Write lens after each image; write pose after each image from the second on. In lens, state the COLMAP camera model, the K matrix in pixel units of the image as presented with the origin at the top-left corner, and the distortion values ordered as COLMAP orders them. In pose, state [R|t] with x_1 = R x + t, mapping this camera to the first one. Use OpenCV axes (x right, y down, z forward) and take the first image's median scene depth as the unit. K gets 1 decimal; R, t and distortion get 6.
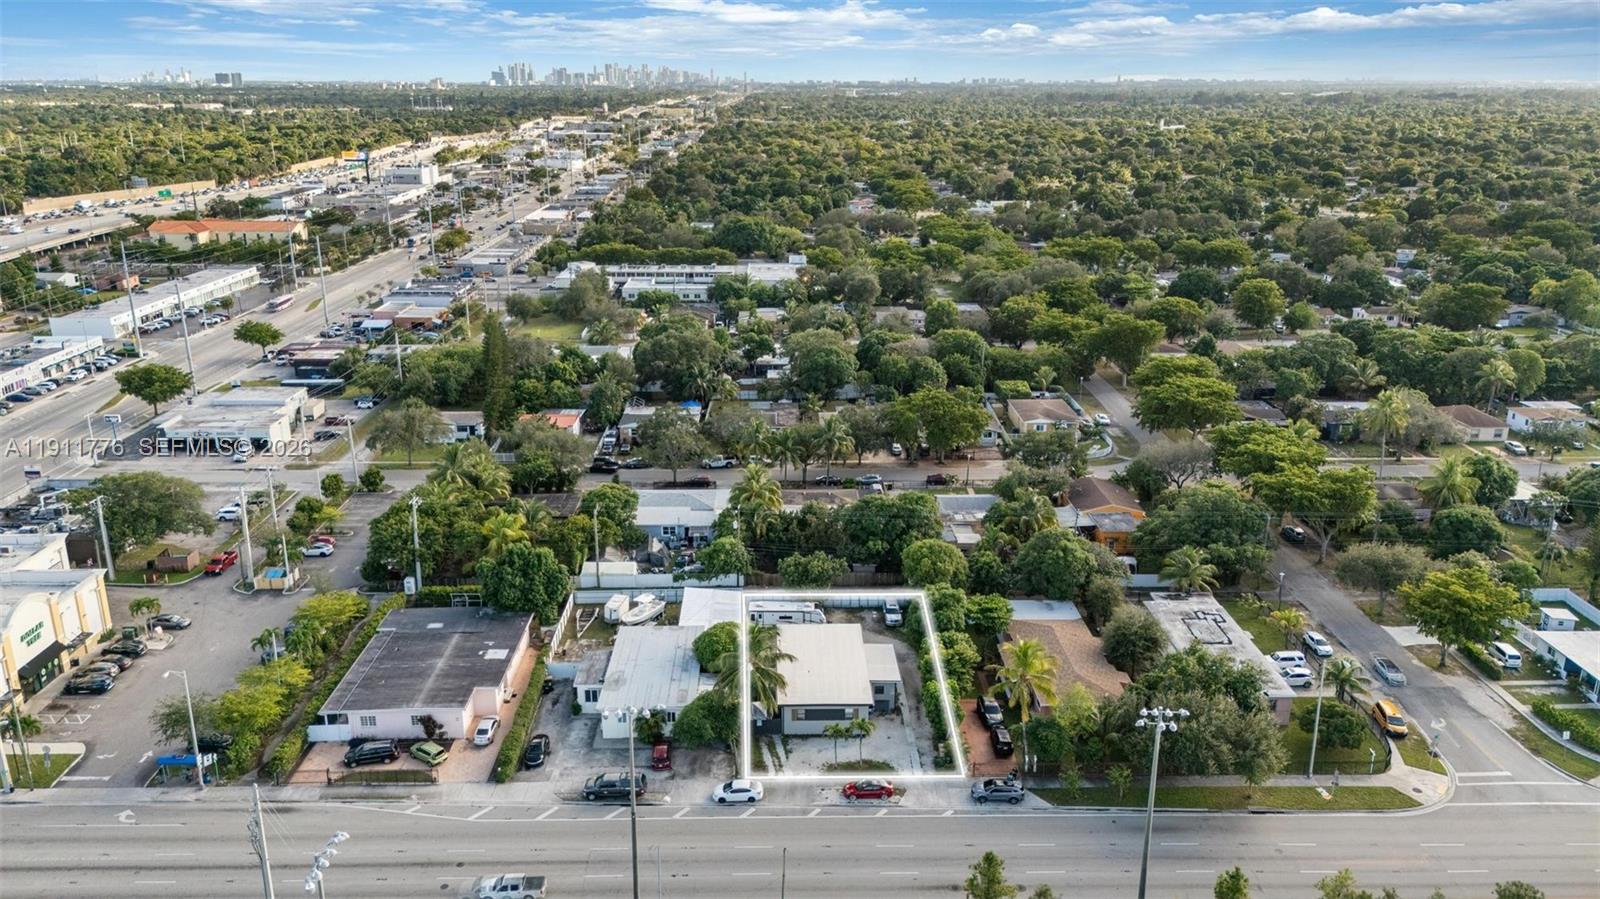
lens RADIAL K [[1150.6, 0, 768.6], [0, 1150.6, 510.2], [0, 0, 1]] dist [0.054996, 0.000905]
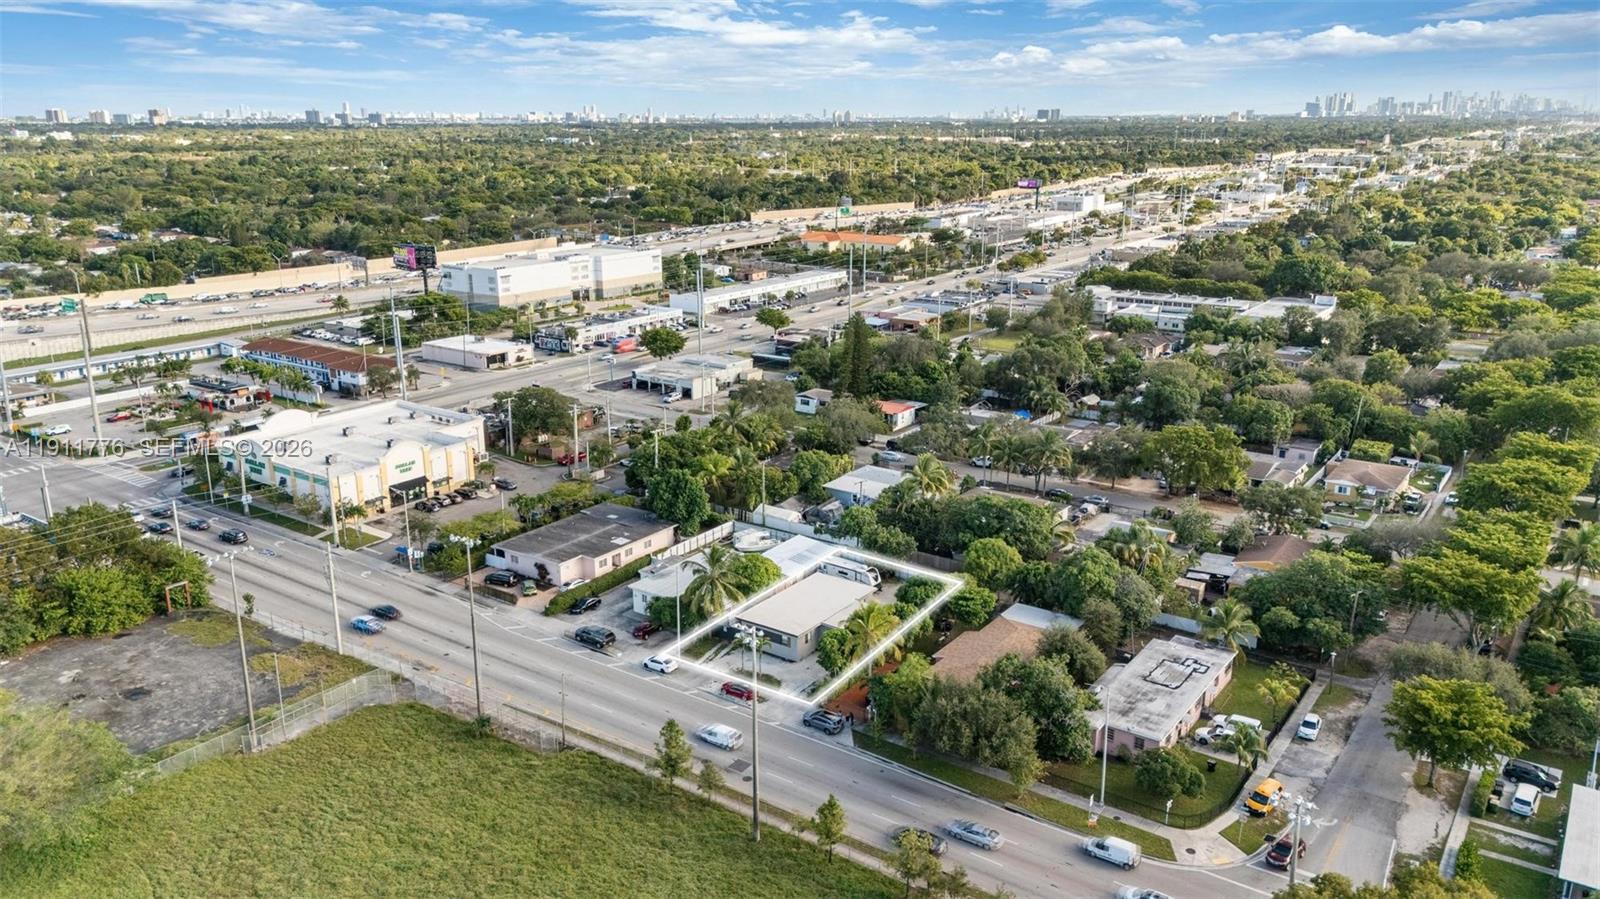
lens RADIAL K [[1158.4, 0, 776.5], [0, 1158.4, 524.5], [0, 0, 1]] dist [0.118573, -0.136769]
pose [[0.805226, 0.201220, -0.557782, 0.627585], [-0.211557, 0.976246, 0.046774, 0.007179], [0.553944, 0.080339, 0.828668, 0.003897]]
